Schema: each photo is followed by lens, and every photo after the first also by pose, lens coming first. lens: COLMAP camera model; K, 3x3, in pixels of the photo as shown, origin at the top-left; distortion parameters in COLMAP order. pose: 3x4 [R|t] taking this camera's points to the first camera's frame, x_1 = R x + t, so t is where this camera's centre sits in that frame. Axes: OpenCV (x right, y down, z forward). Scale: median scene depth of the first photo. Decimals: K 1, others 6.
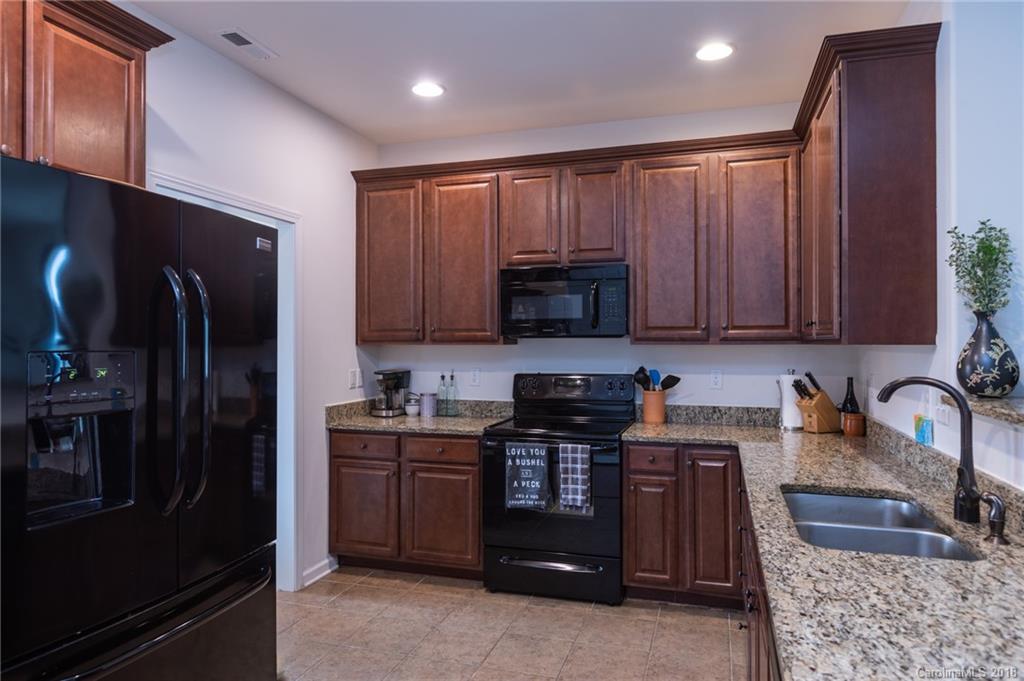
lens RADIAL K [[667.5, 0, 512.0], [0, 667.5, 340.5], [0, 0, 1]] dist [-0.000333, 0.000136]
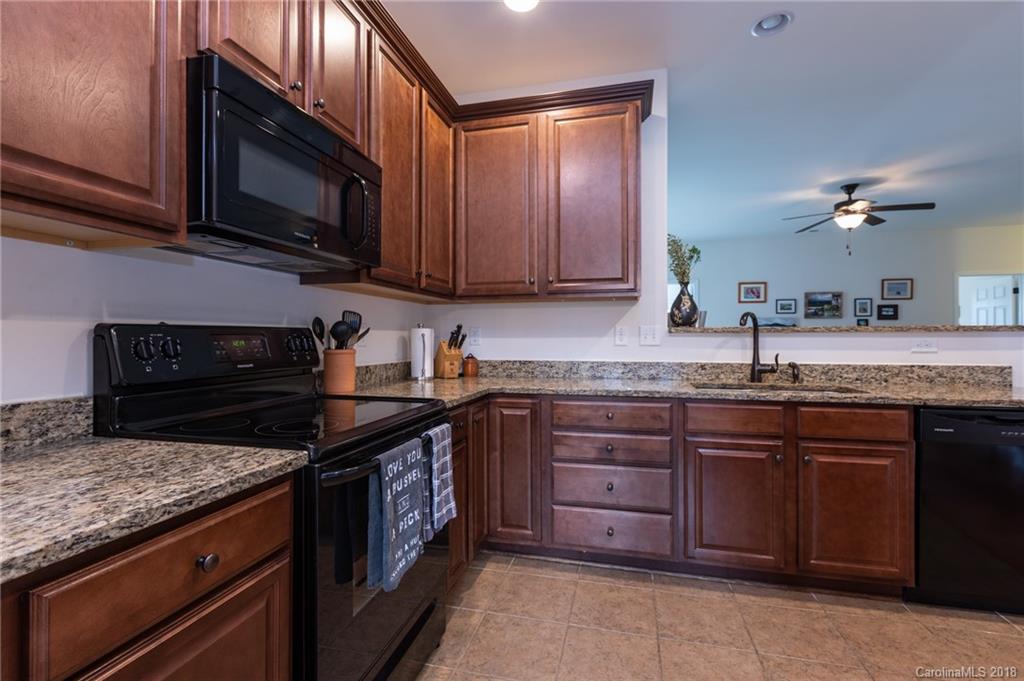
lens RADIAL K [[460.0, 0, 512.0], [0, 460.0, 340.5], [0, 0, 1]] dist [-0.002222, -0.000332]
pose [[-0.066106, 0.000271, 0.997813, -0.318855], [0.000784, 1.000000, -0.000220, 0.068628], [-0.997812, 0.000768, -0.066106, 0.885158]]
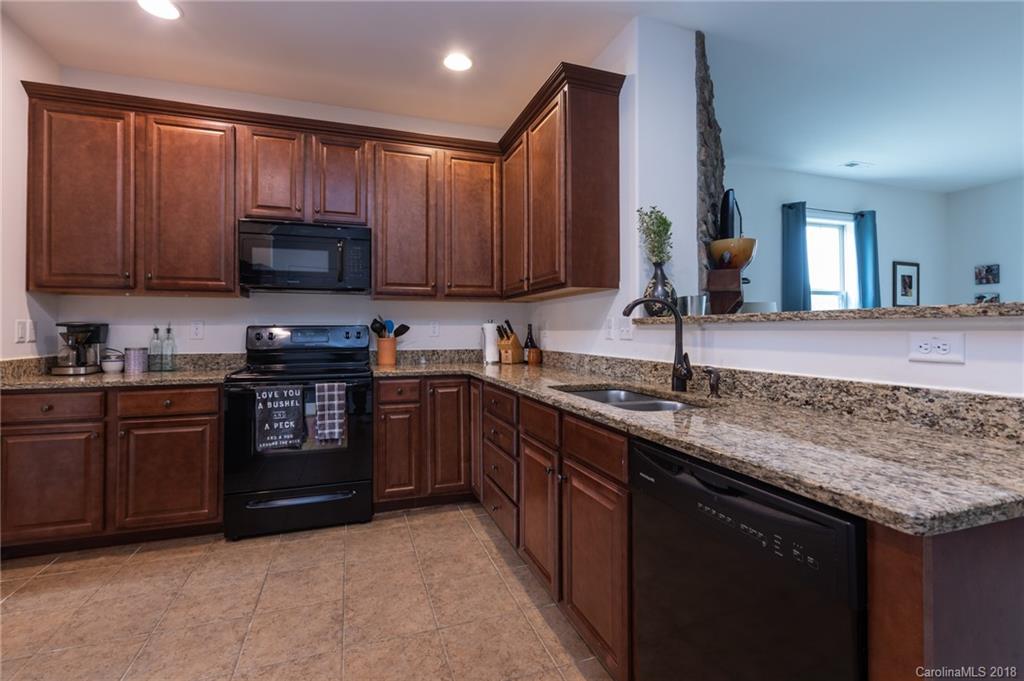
lens RADIAL K [[478.0, 0, 528.0], [0, 478.0, 327.3], [0, 0, 1]] dist [-0.002109, -0.000487]
pose [[0.789912, 0.006339, 0.613187, -0.120637], [-0.001451, 0.999963, -0.008467, 0.065525], [-0.613218, 0.005798, 0.789892, 0.171529]]
